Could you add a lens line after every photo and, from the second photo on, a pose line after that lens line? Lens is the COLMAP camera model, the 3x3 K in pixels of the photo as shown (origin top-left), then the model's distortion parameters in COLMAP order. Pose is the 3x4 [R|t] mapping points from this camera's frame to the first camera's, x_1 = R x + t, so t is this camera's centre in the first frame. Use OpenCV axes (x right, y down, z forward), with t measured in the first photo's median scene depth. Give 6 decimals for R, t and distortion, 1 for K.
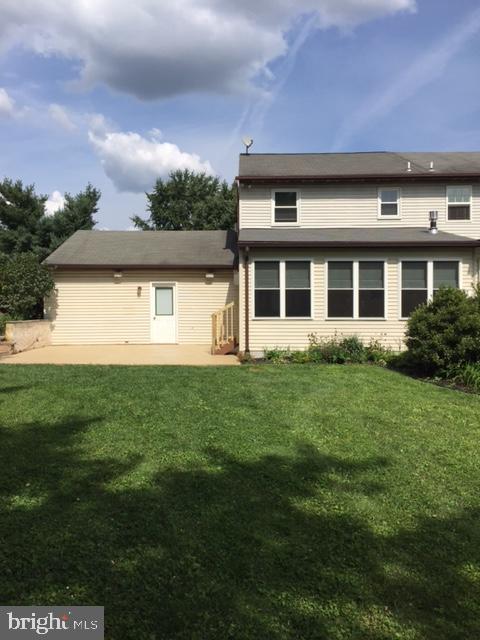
lens RADIAL K [[544.6, 0, 239.7], [0, 544.6, 319.9], [0, 0, 1]] dist [0.050311, 0.000940]
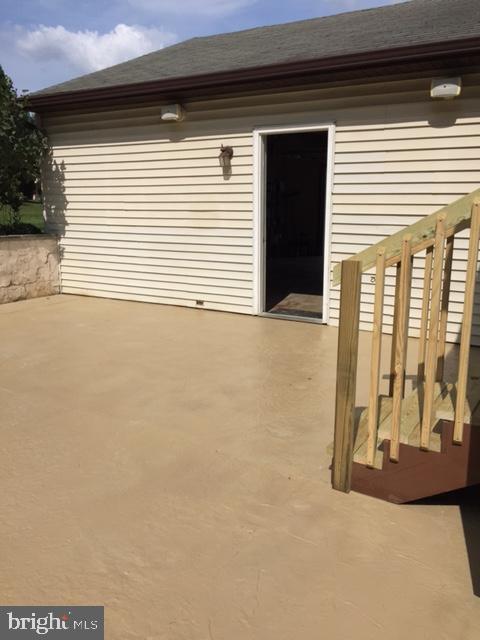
lens RADIAL K [[544.6, 0, 239.7], [0, 544.6, 319.2], [0, 0, 1]] dist [0.050311, 0.000940]
pose [[0.855599, 0.114871, -0.504732, 0.007782], [-0.018496, 0.981228, 0.191962, -0.021296], [0.517308, -0.154907, 0.841663, 0.700259]]
